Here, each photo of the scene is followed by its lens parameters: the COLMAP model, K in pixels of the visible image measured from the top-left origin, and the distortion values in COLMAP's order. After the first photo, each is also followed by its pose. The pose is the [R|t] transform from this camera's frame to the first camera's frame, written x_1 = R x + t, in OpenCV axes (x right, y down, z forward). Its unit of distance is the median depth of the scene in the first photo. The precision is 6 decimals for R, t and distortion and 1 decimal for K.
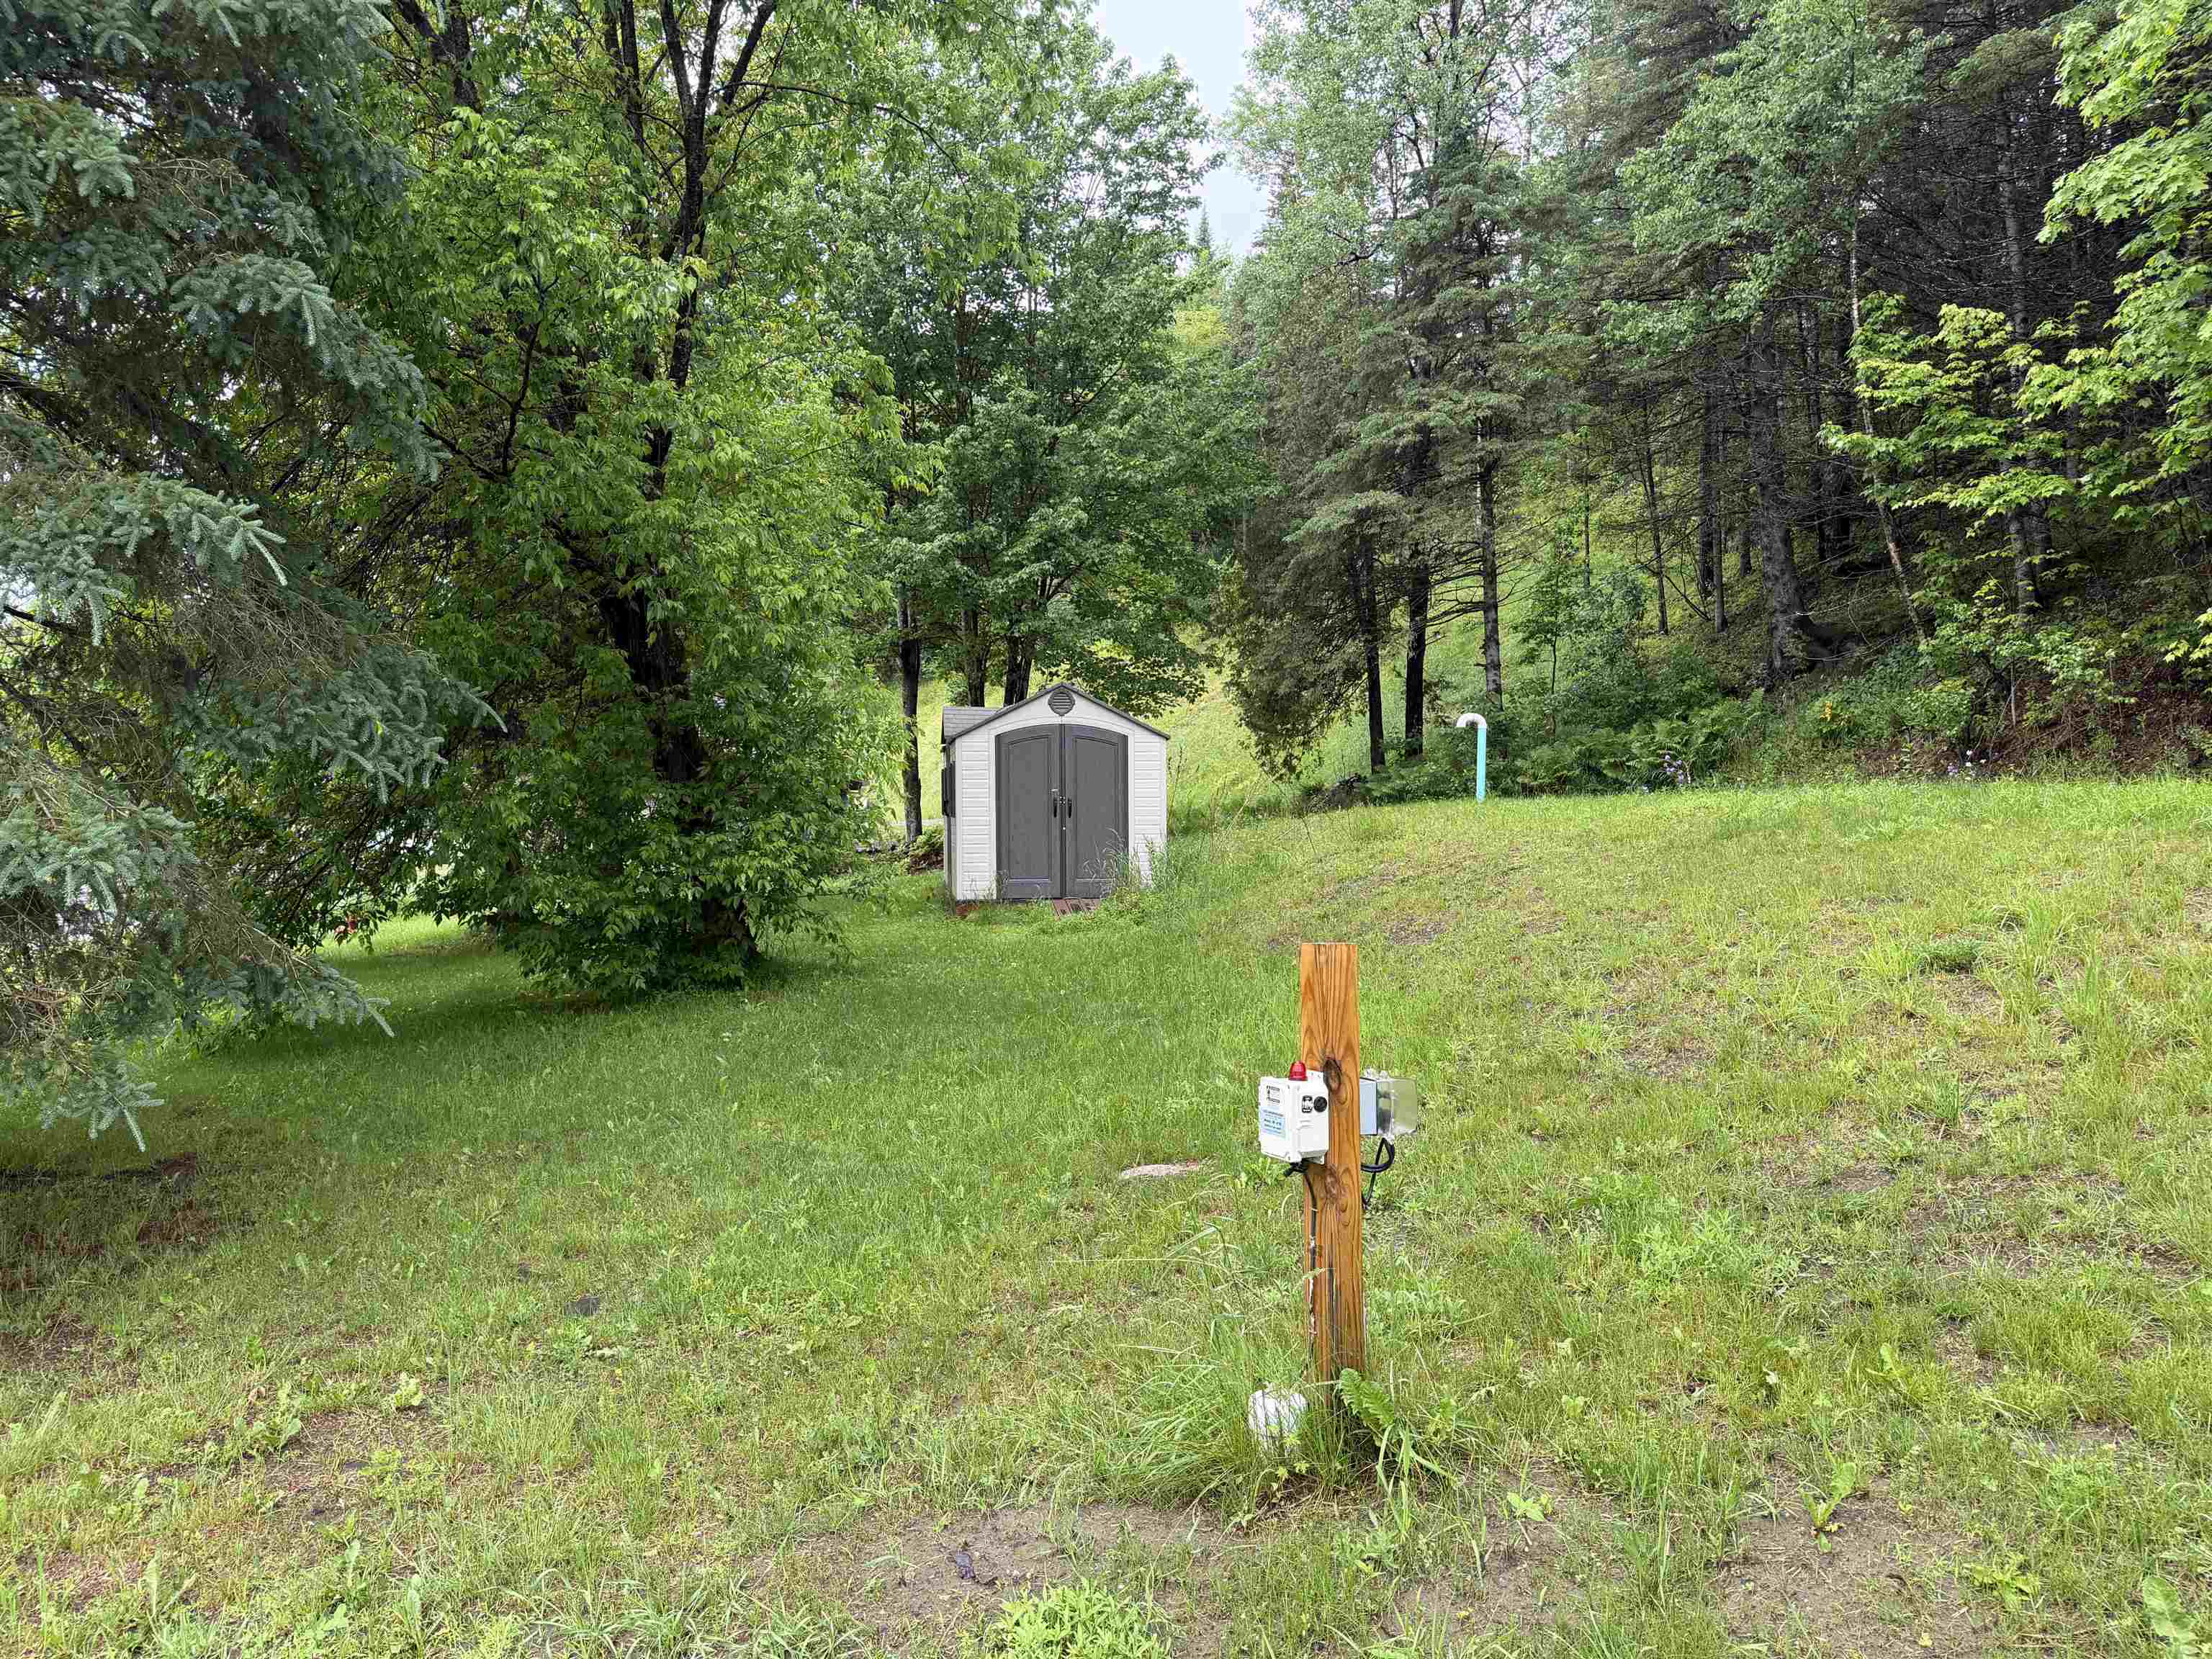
lens RADIAL K [[1541.9, 0, 1103.4], [0, 1541.9, 837.3], [0, 0, 1]] dist [0.129519, -0.191068]
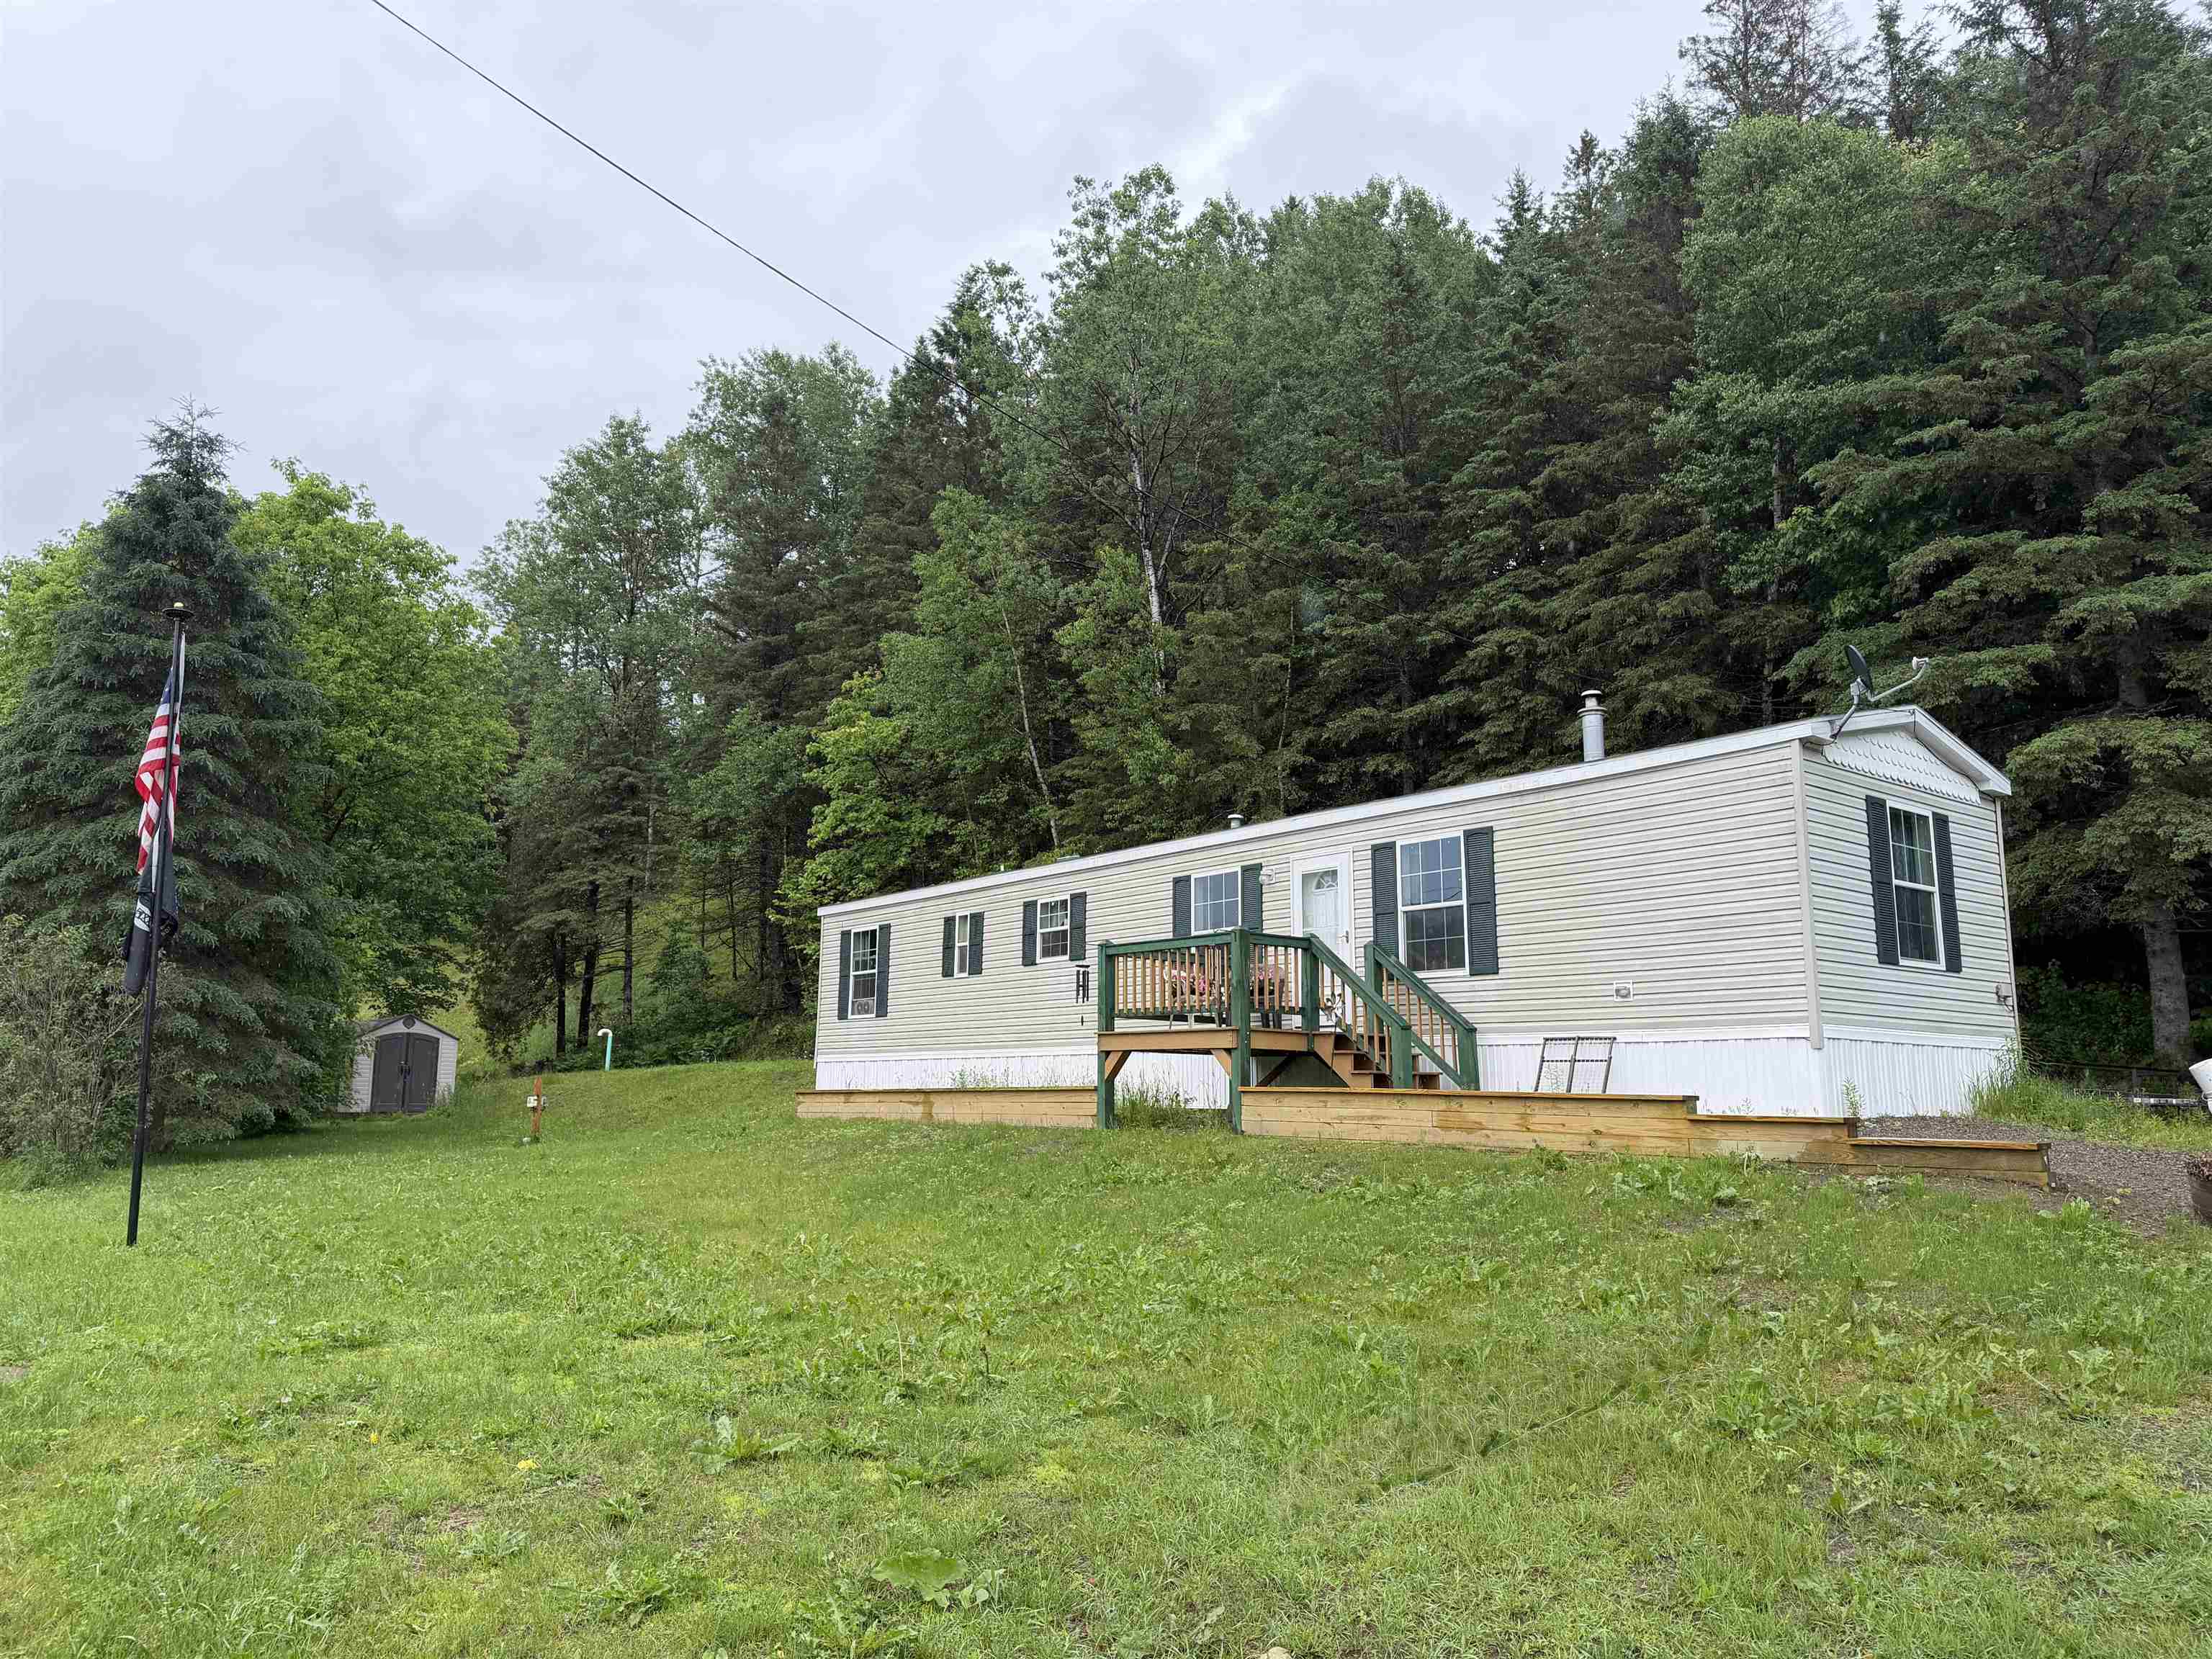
lens RADIAL K [[1541.9, 0, 1103.4], [0, 1541.9, 837.3], [0, 0, 1]] dist [0.129519, -0.191068]
pose [[0.877243, 0.086850, 0.472125, -0.152919], [-0.000335, 0.983608, -0.180318, 0.036530], [-0.480047, 0.158024, 0.862892, -0.937137]]
